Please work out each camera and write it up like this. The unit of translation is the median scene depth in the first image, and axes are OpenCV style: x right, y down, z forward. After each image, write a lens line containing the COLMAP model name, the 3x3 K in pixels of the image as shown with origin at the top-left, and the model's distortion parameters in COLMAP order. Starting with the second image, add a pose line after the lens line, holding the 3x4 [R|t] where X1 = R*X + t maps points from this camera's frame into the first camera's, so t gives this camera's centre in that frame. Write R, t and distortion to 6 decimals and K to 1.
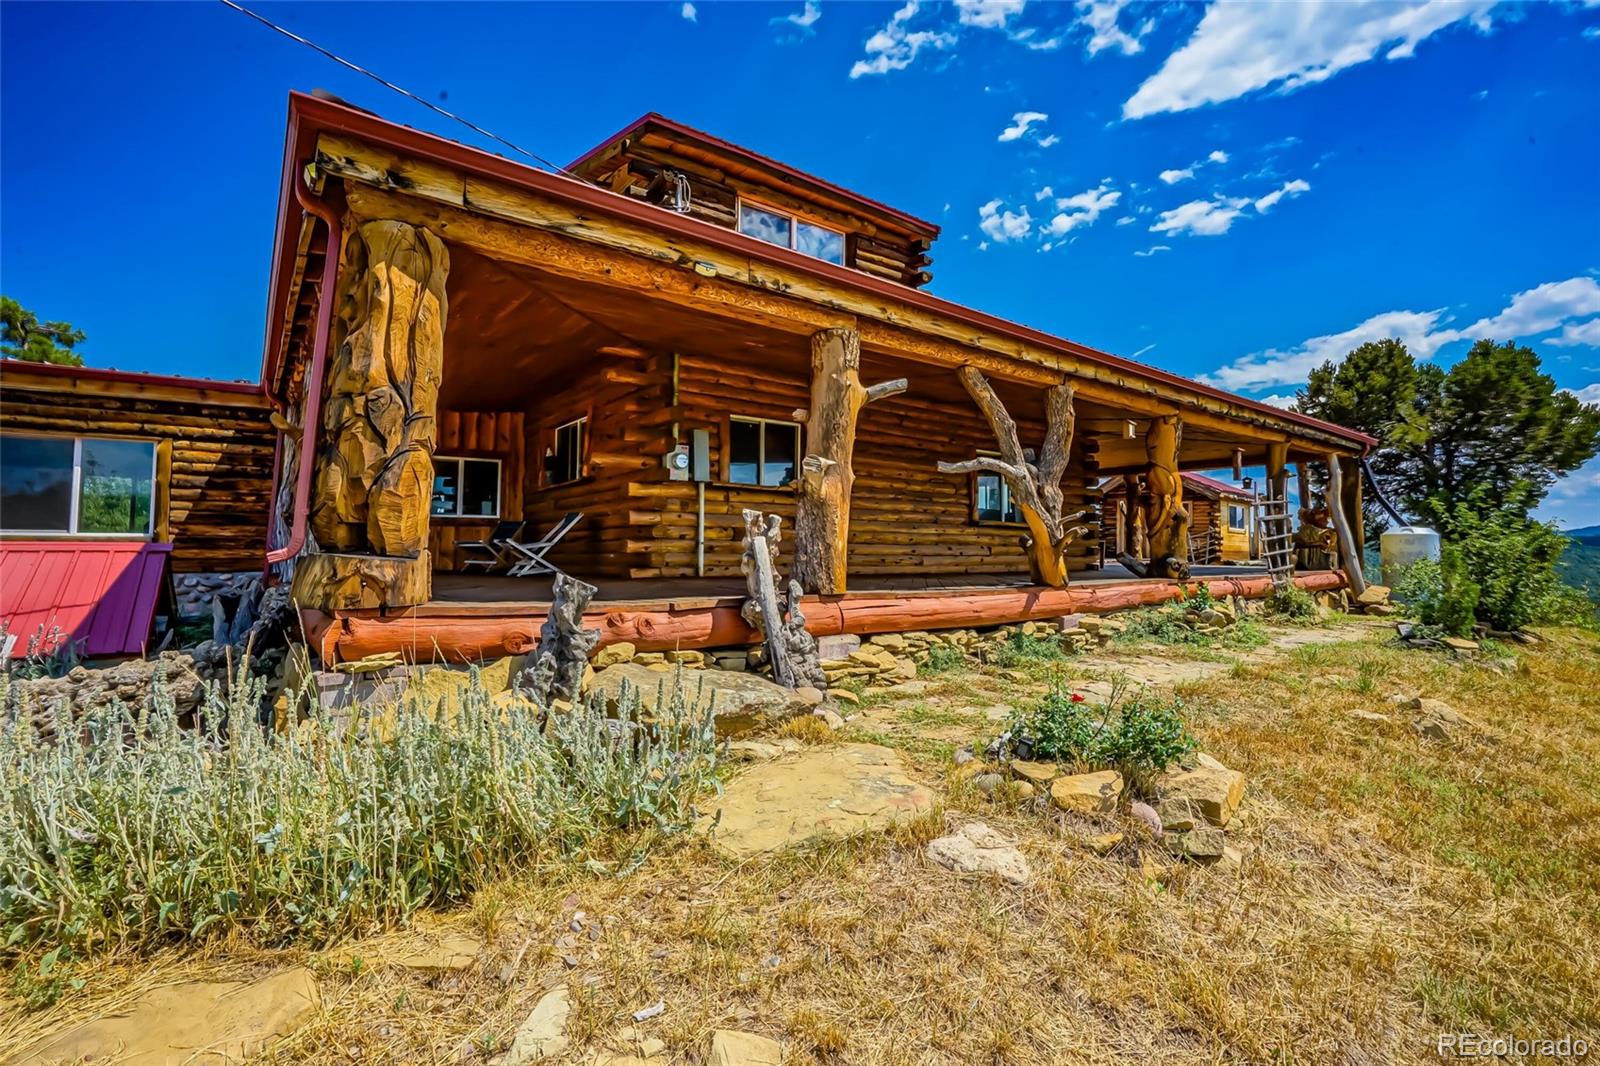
lens RADIAL K [[761.1, 0, 800.0], [0, 761.1, 533.0], [0, 0, 1]] dist [-0.040991, 0.021495]
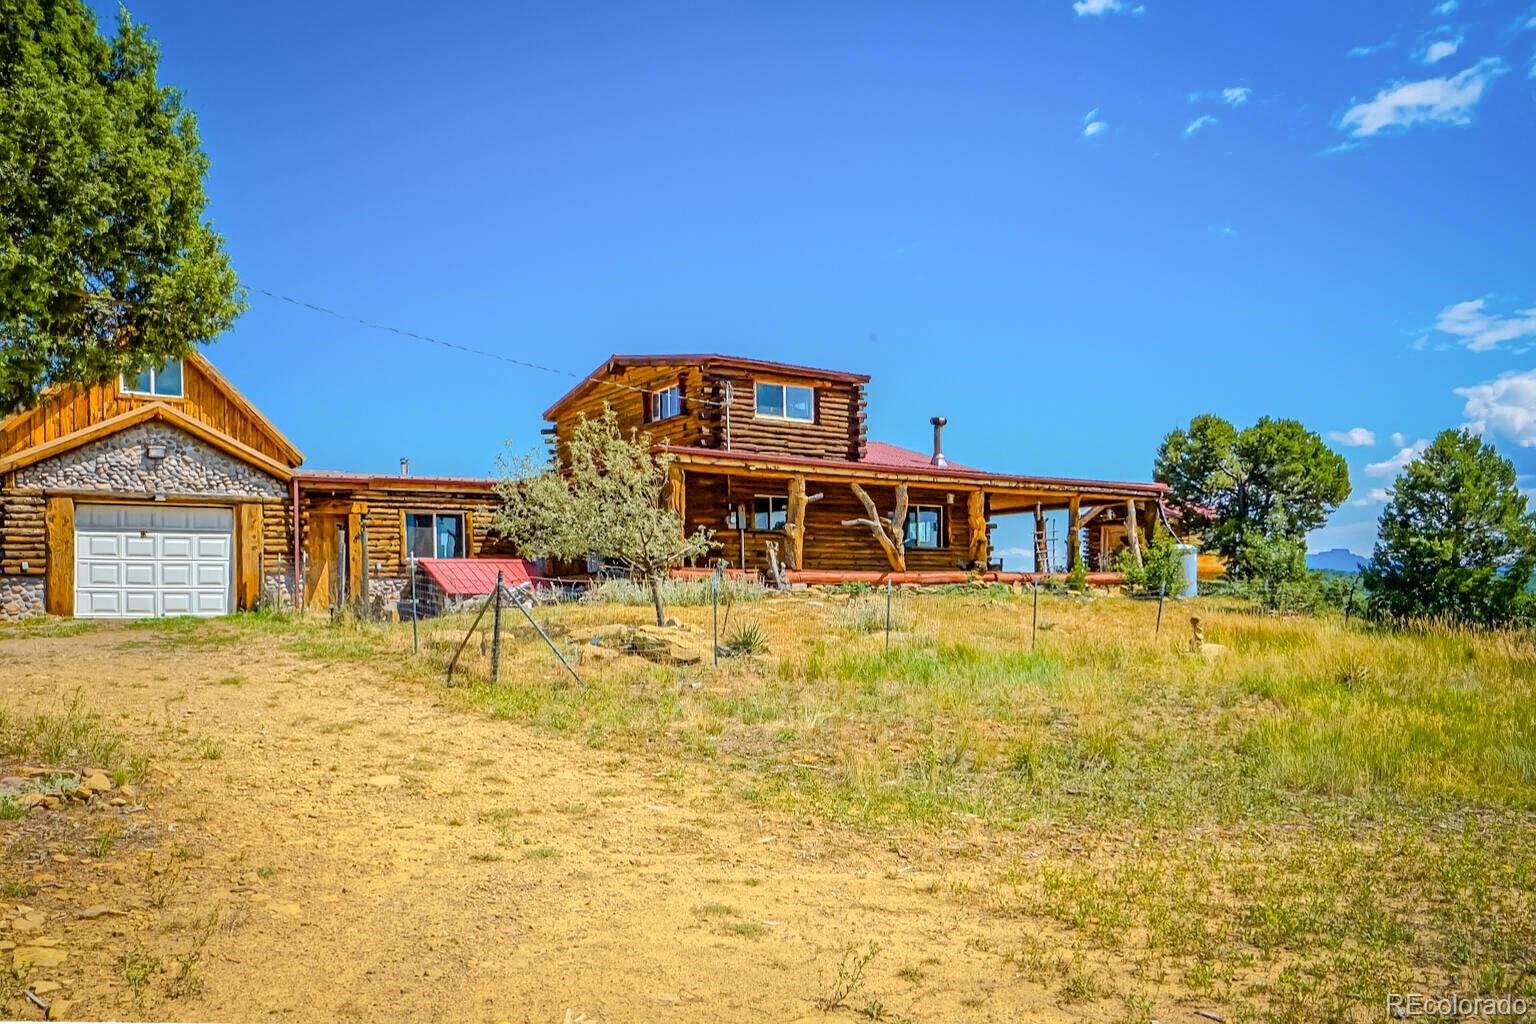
lens RADIAL K [[814.8, 0, 767.7], [0, 814.8, 520.0], [0, 0, 1]] dist [-0.045751, 0.031547]
pose [[0.998657, -0.021335, -0.047213, 0.064231], [0.018581, 0.998143, -0.058006, 0.053096], [0.048363, 0.057051, 0.997199, -1.652725]]
